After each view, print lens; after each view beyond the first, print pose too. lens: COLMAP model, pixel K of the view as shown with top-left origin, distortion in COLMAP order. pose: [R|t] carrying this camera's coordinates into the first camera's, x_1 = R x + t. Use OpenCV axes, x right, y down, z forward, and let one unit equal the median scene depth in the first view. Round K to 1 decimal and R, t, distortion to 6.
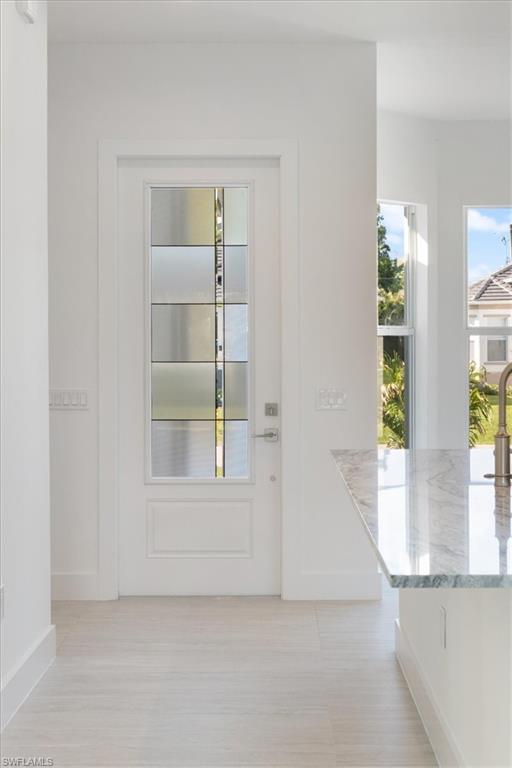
lens RADIAL K [[1280.1, 0, 255.0], [0, 1280.1, 348.7], [0, 0, 1]] dist [0.019319, 0.012702]
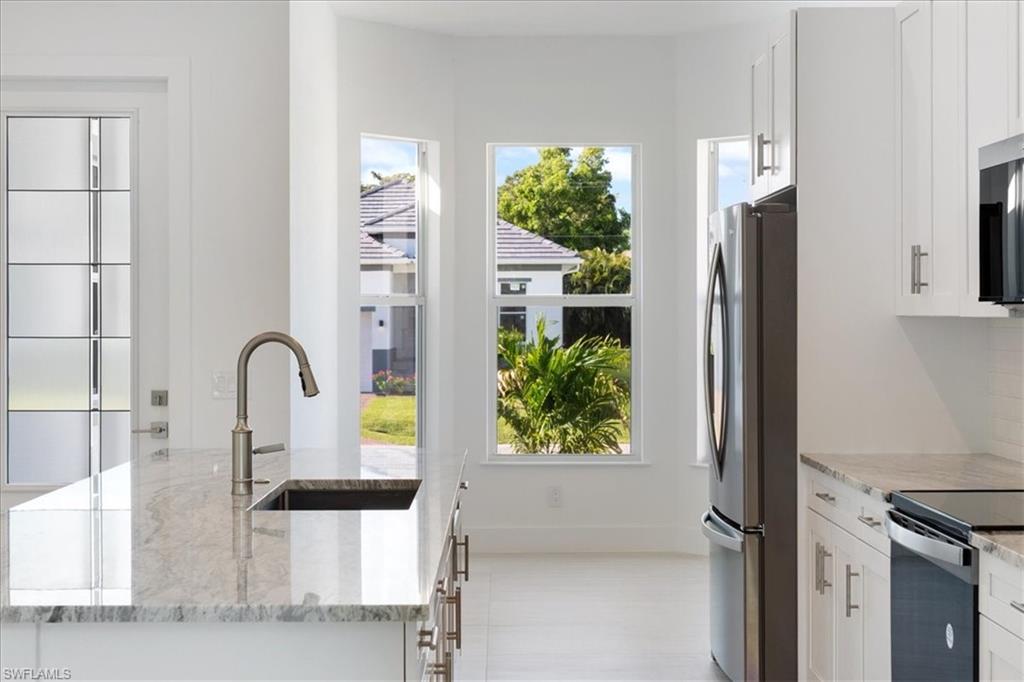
lens RADIAL K [[1597.1, 0, 512.0], [0, 1597.1, 341.0], [0, 0, 1]] dist [-0.022218, -0.009509]
pose [[0.999660, 0.002560, 0.025968, 0.206454], [-0.002845, 0.999936, 0.010932, 0.000870], [-0.025938, -0.011002, 0.999603, 0.007088]]
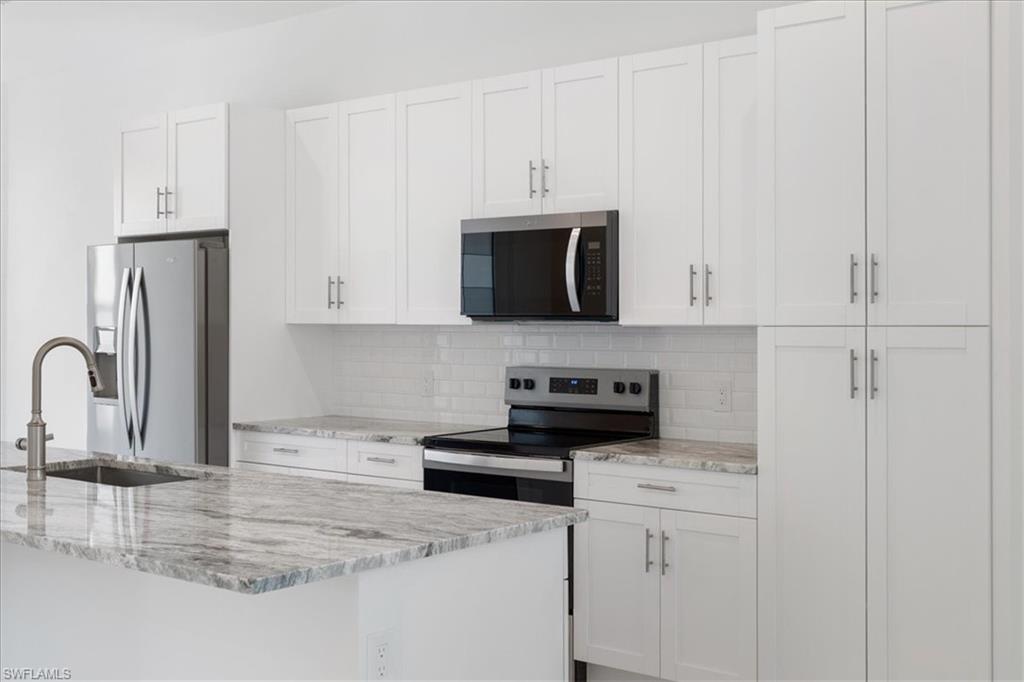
lens RADIAL K [[1218.2, 0, 510.8], [0, 1218.2, 319.5], [0, 0, 1]] dist [-0.020721, -0.013138]
pose [[0.607346, 0.007624, 0.794400, -0.174327], [0.000357, 0.999951, -0.009870, 0.001943], [-0.794437, 0.006278, 0.607314, 0.134322]]
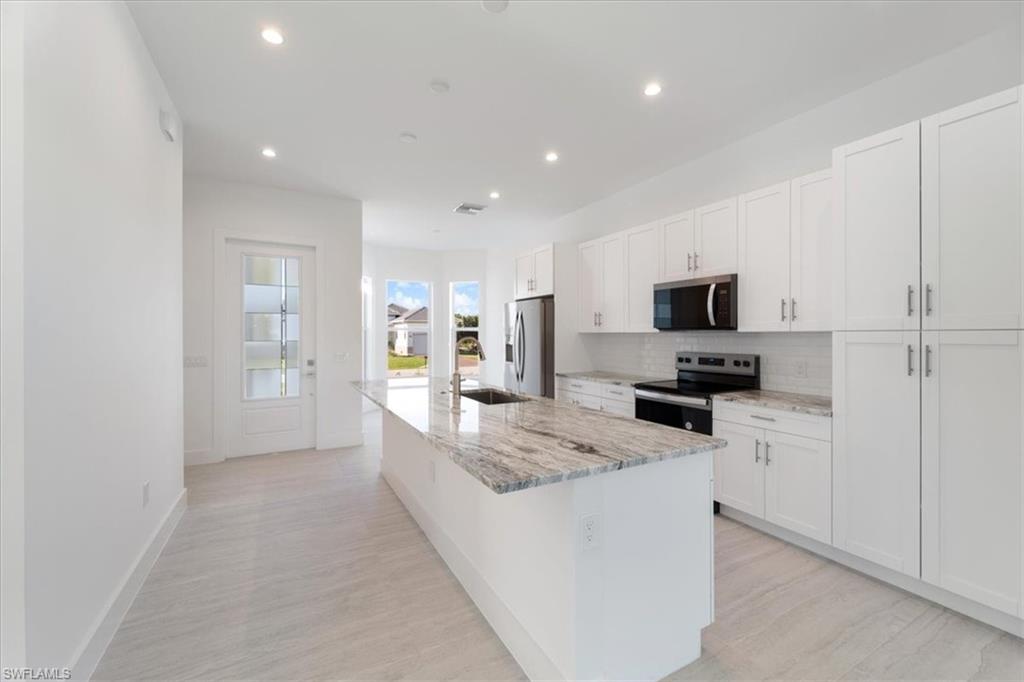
lens RADIAL K [[410.2, 0, 505.2], [0, 410.2, 336.3], [0, 0, 1]] dist [0.002102, 0.000163]
pose [[0.870784, 0.002628, 0.491658, -0.042464], [-0.000629, 0.999991, -0.004230, 0.005354], [-0.491665, 0.003374, 0.870778, 0.231671]]
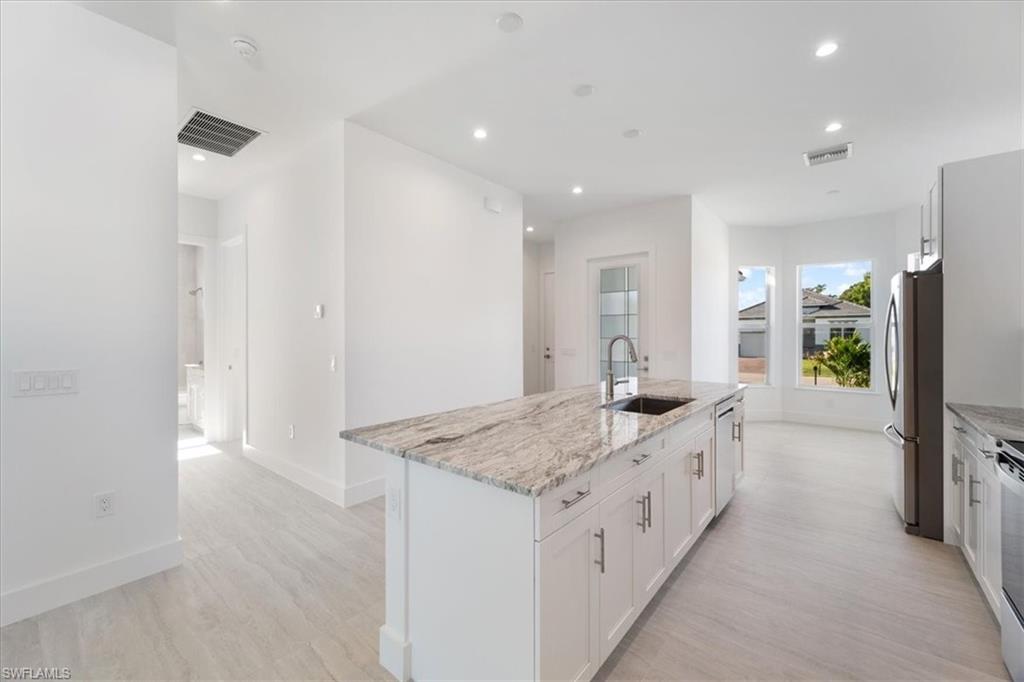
lens RADIAL K [[410.9, 0, 508.4], [0, 410.9, 335.1], [0, 0, 1]] dist [0.000367, -0.000219]
pose [[0.779638, 0.004208, -0.626217, 0.292897], [-0.004410, 0.999990, 0.001229, 0.004276], [0.626215, 0.001804, 0.779648, 0.244738]]
